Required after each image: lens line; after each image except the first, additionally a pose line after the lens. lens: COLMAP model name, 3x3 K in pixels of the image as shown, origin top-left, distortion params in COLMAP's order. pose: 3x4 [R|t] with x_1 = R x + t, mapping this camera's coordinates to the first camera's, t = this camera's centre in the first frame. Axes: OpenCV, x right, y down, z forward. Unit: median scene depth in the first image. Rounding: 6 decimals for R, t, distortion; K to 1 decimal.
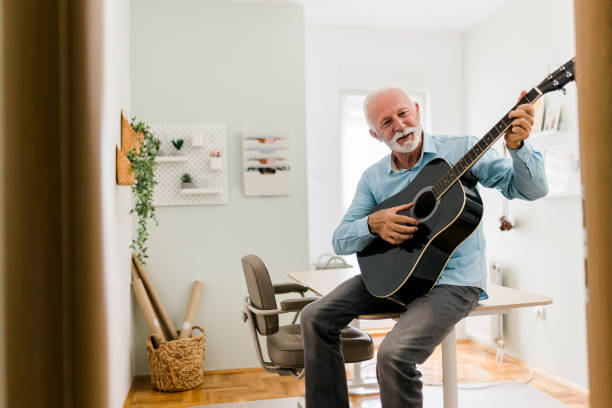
lens RADIAL K [[607.0, 0, 316.8], [0, 607.0, 205.5], [0, 0, 1]] dist [0.101556, 0.003566]
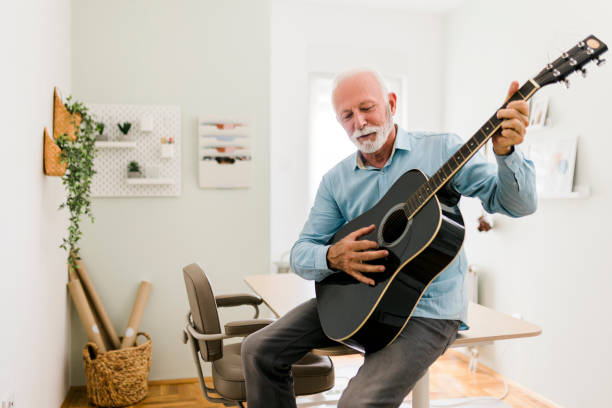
lens RADIAL K [[607.0, 0, 316.8], [0, 607.0, 205.5], [0, 0, 1]] dist [0.101556, 0.003566]
pose [[0.998867, 0.020432, 0.042975, 0.018605], [-0.021763, 0.999290, 0.030750, -0.023790], [-0.042316, -0.031651, 0.998603, 0.101946]]
